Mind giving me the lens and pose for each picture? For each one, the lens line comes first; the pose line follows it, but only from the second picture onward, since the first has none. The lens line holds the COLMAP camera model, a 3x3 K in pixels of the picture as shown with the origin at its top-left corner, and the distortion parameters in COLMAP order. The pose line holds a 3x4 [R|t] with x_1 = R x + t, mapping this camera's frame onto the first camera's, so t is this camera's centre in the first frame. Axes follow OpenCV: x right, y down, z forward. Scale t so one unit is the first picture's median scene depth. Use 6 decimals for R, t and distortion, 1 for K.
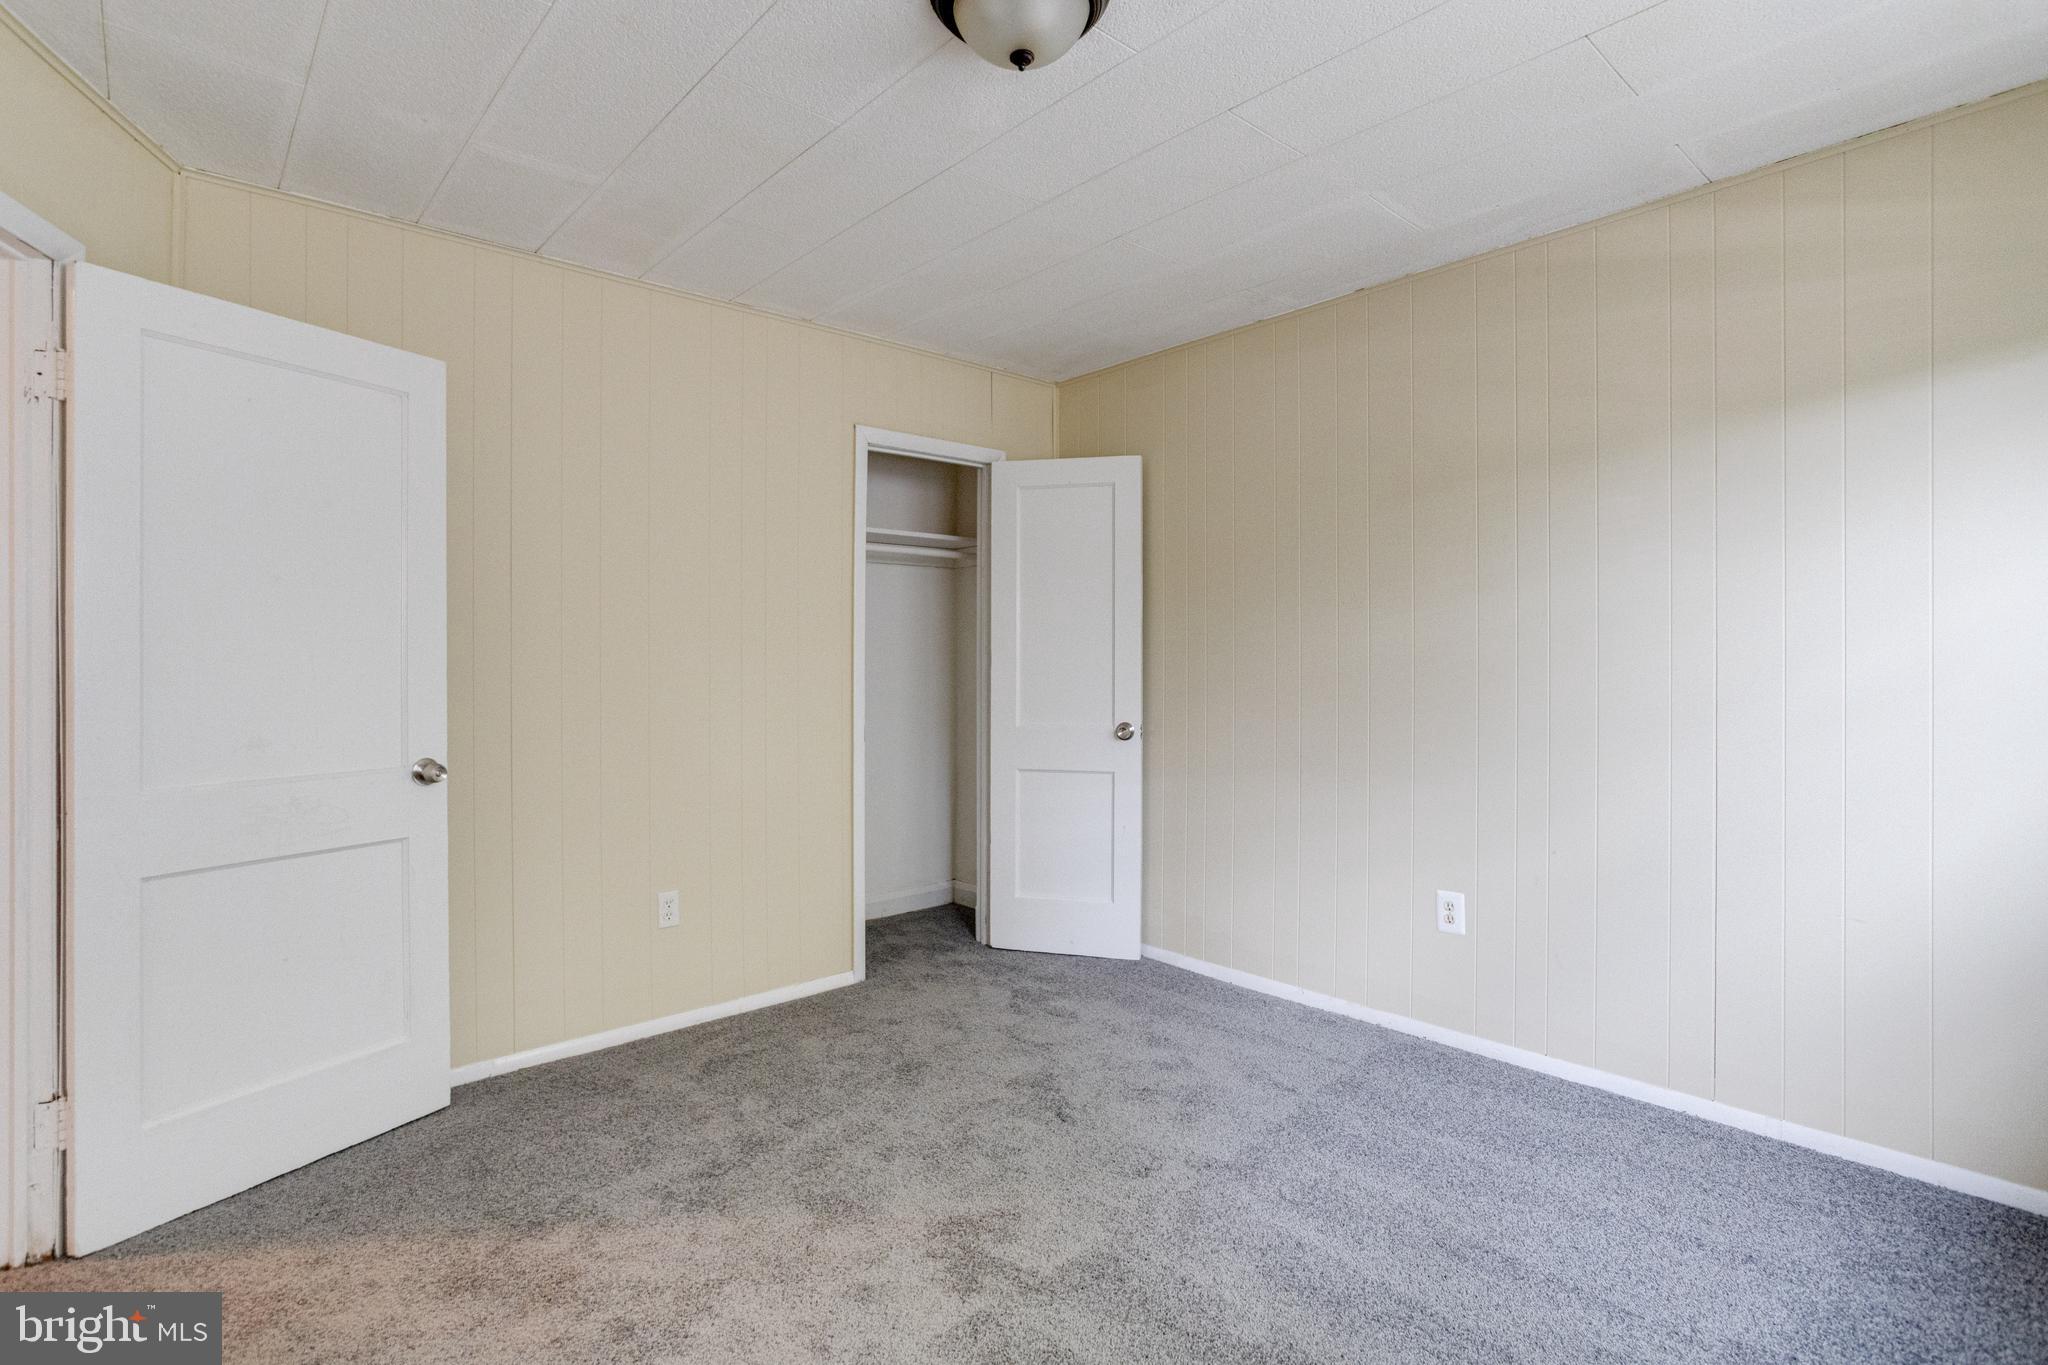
lens RADIAL K [[992.9, 0, 1039.1], [0, 992.9, 661.9], [0, 0, 1]] dist [-0.041836, 0.024504]
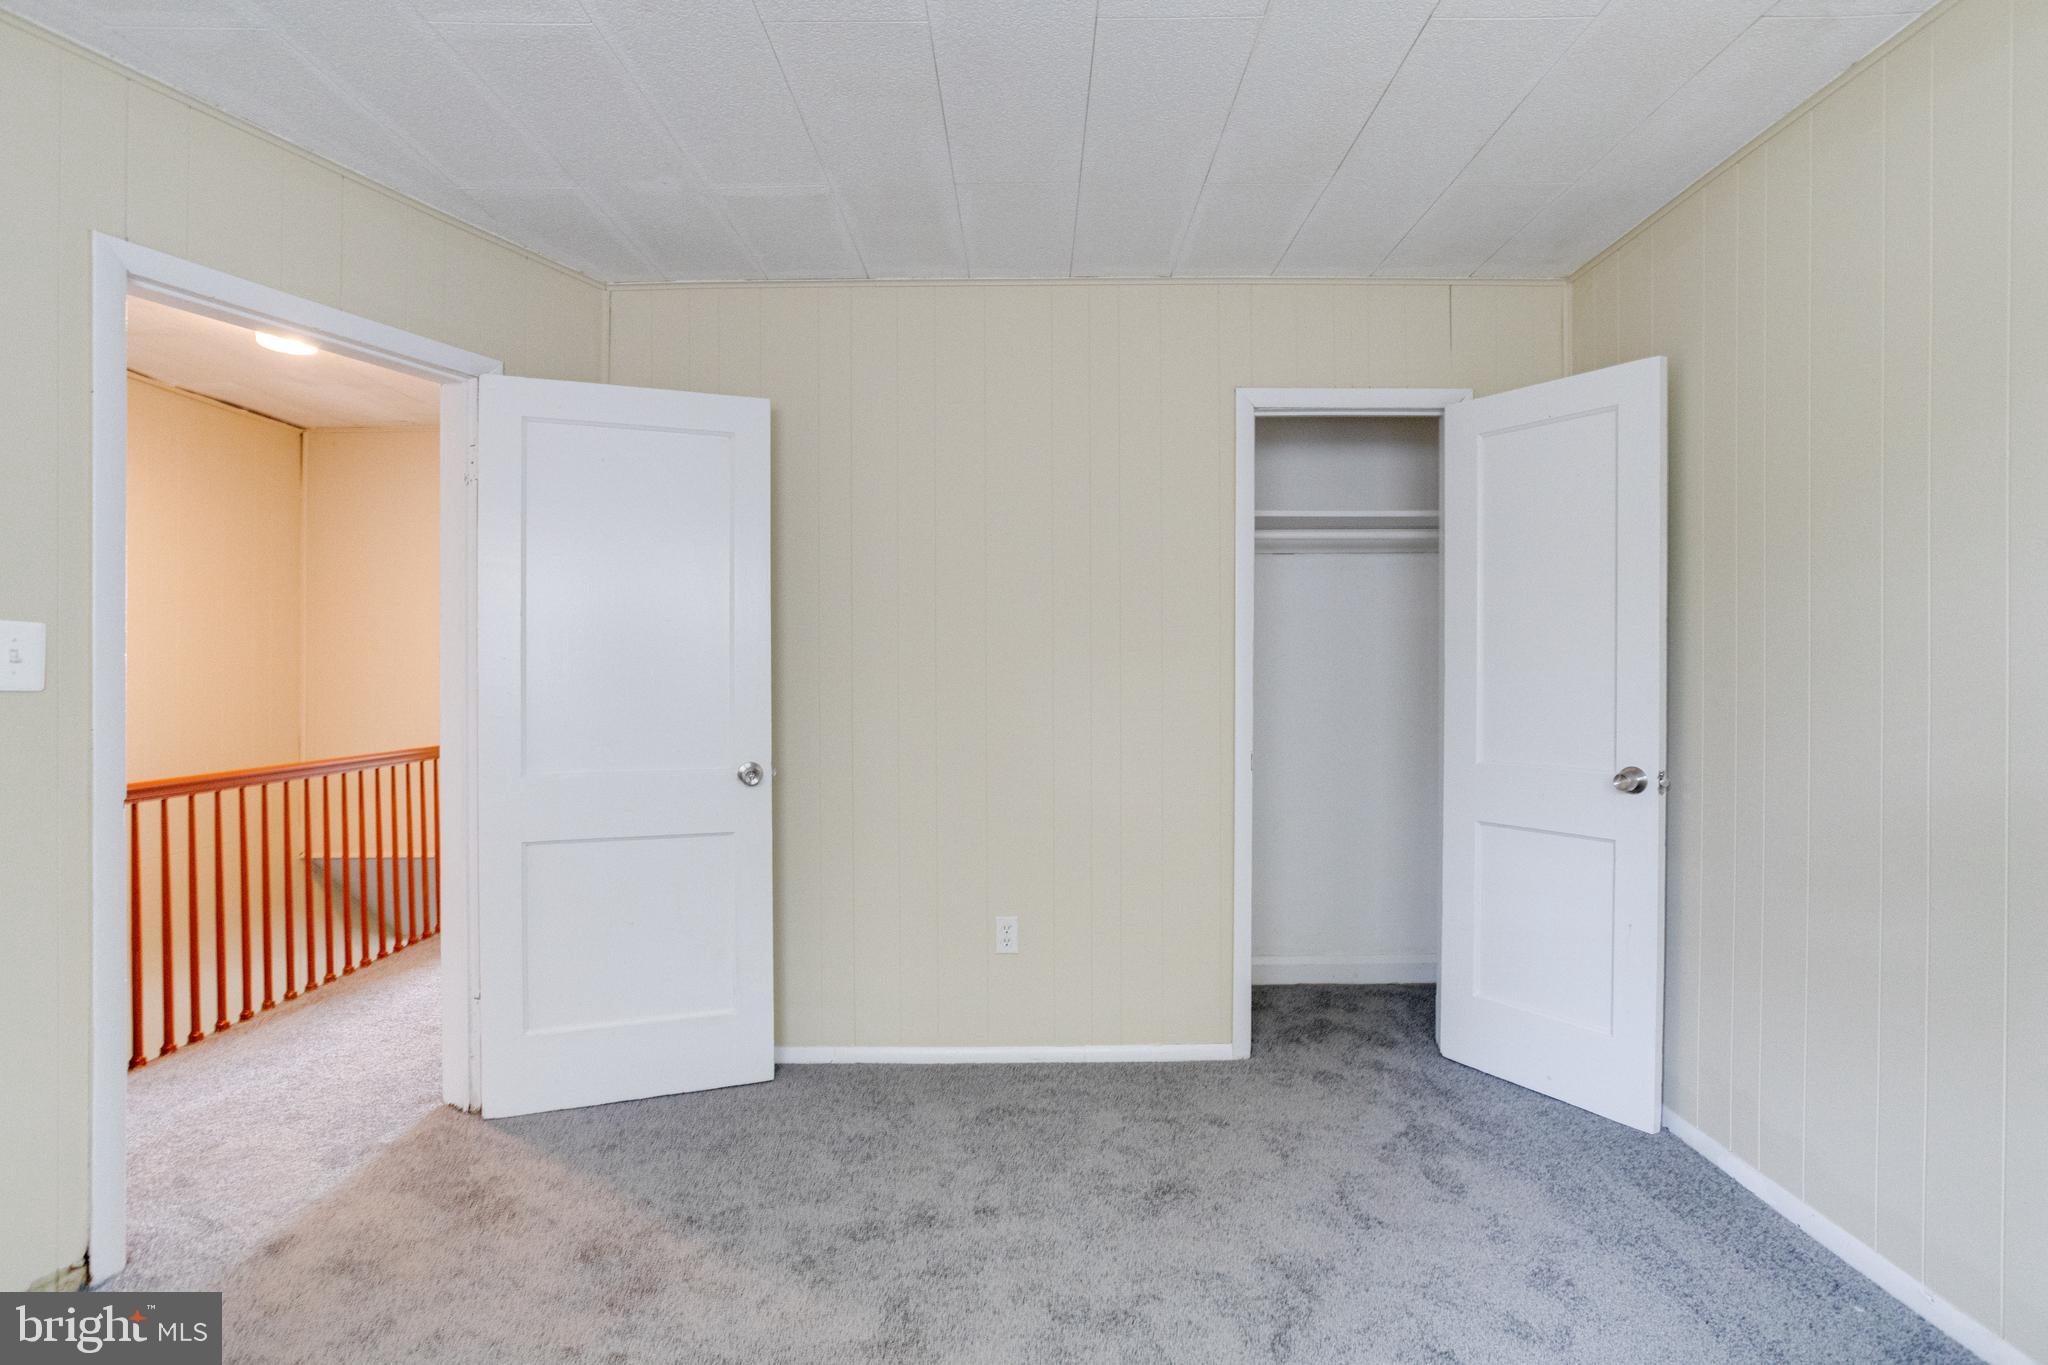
lens RADIAL K [[992.9, 0, 1023.9], [0, 992.9, 679.8], [0, 0, 1]] dist [-0.041836, 0.024504]
pose [[0.734572, 0.004174, -0.678517, 0.251058], [0.002189, 0.999961, 0.008521, -0.003052], [0.678527, -0.007745, 0.734535, 0.273399]]
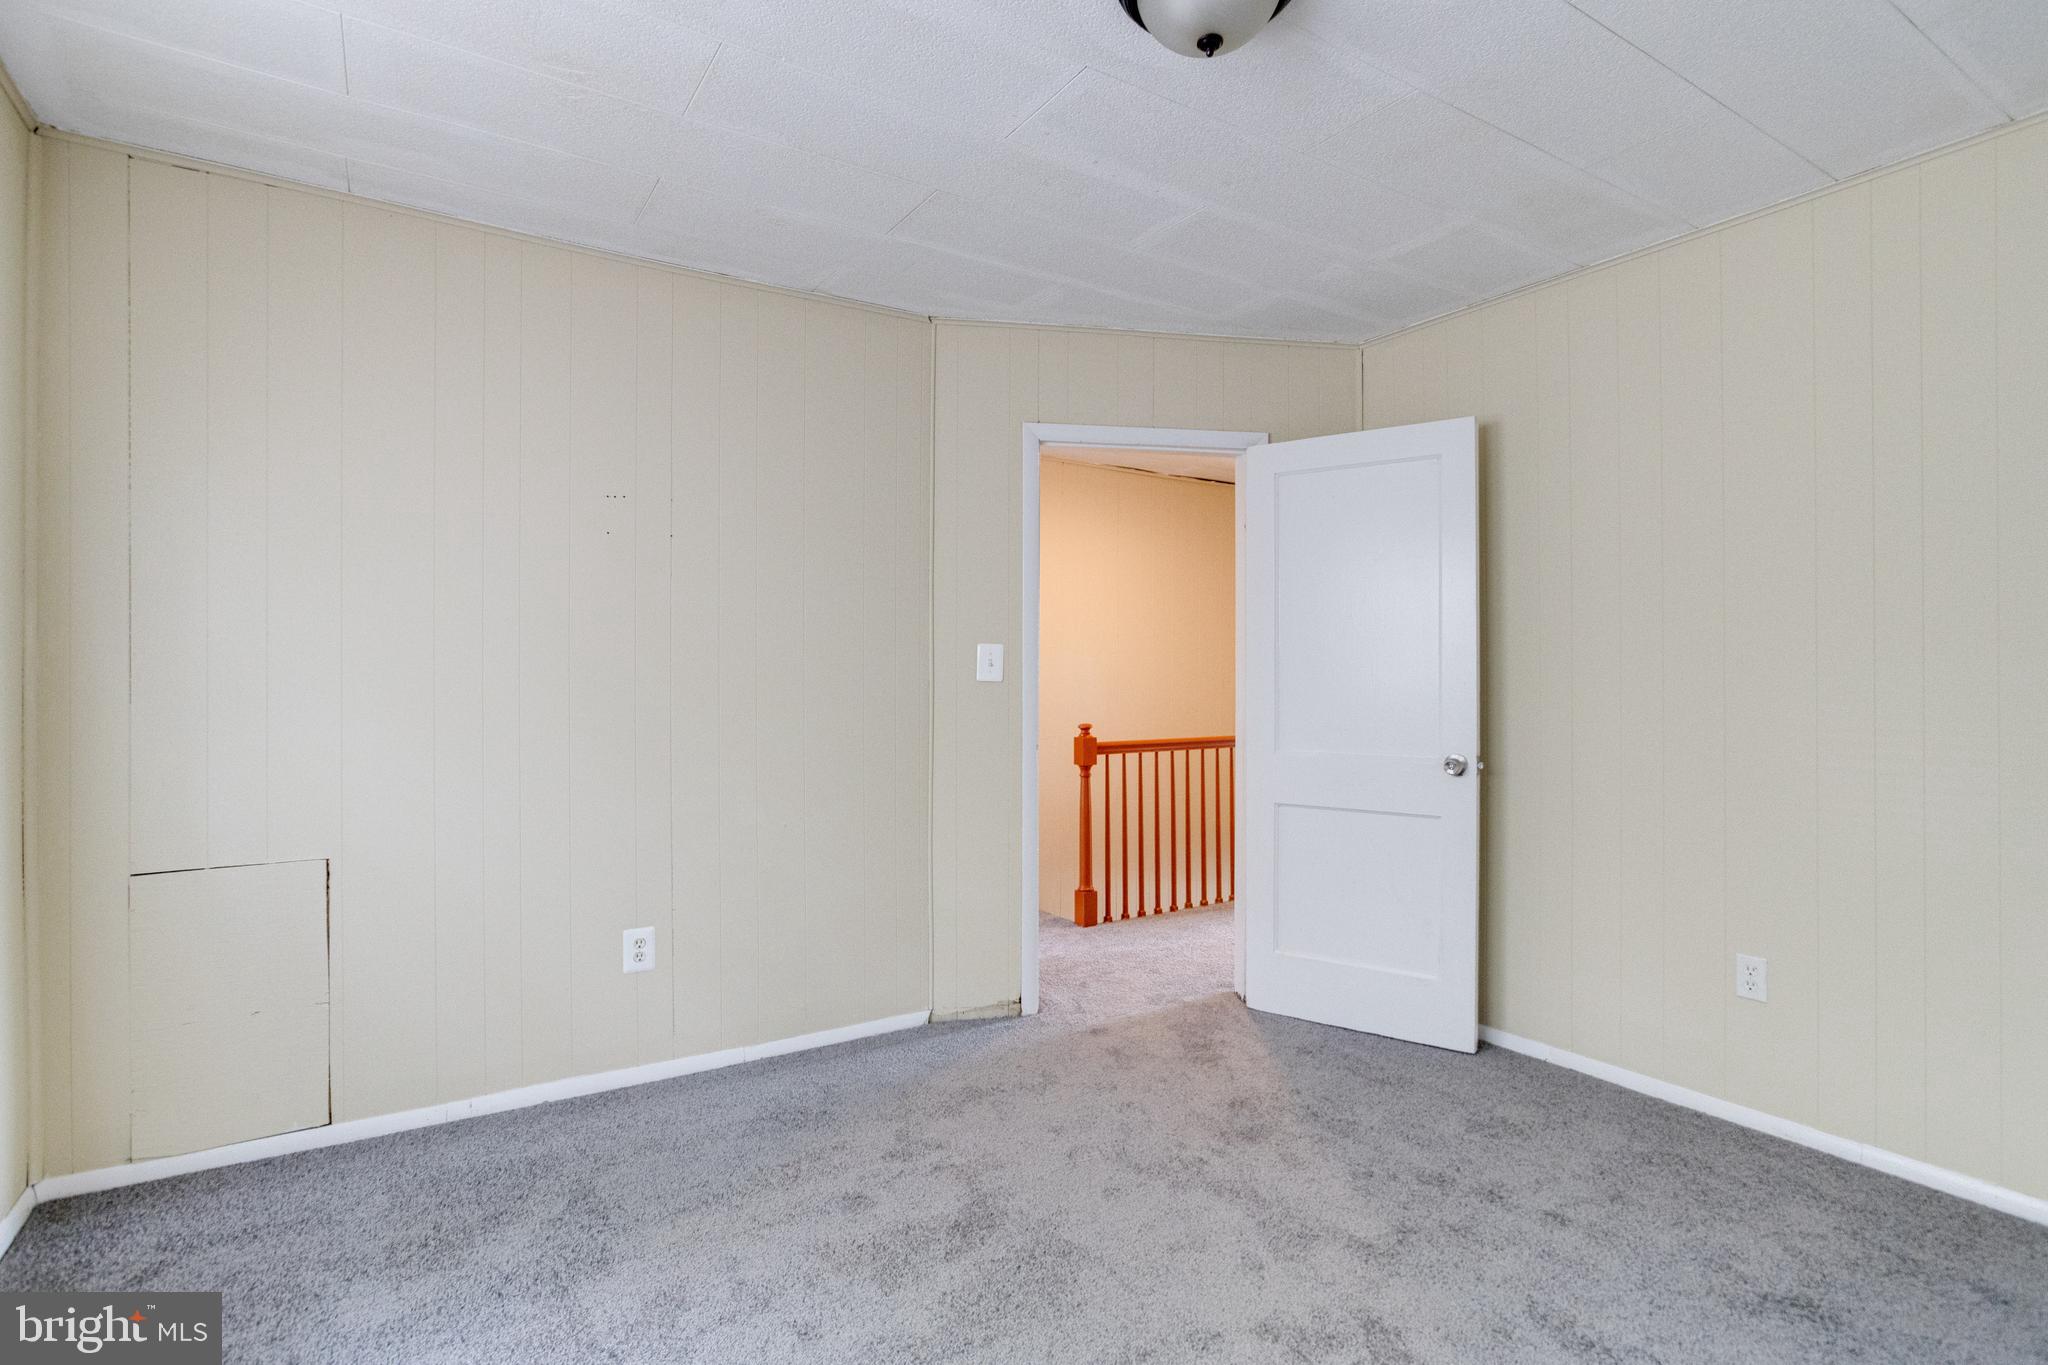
lens RADIAL K [[992.9, 0, 1022.6], [0, 992.9, 679.1], [0, 0, 1]] dist [-0.041836, 0.024504]
pose [[-0.172280, 0.002567, -0.985045, 0.461192], [0.000213, 0.999997, 0.002569, 0.001860], [0.985048, 0.000232, -0.172280, 0.480985]]
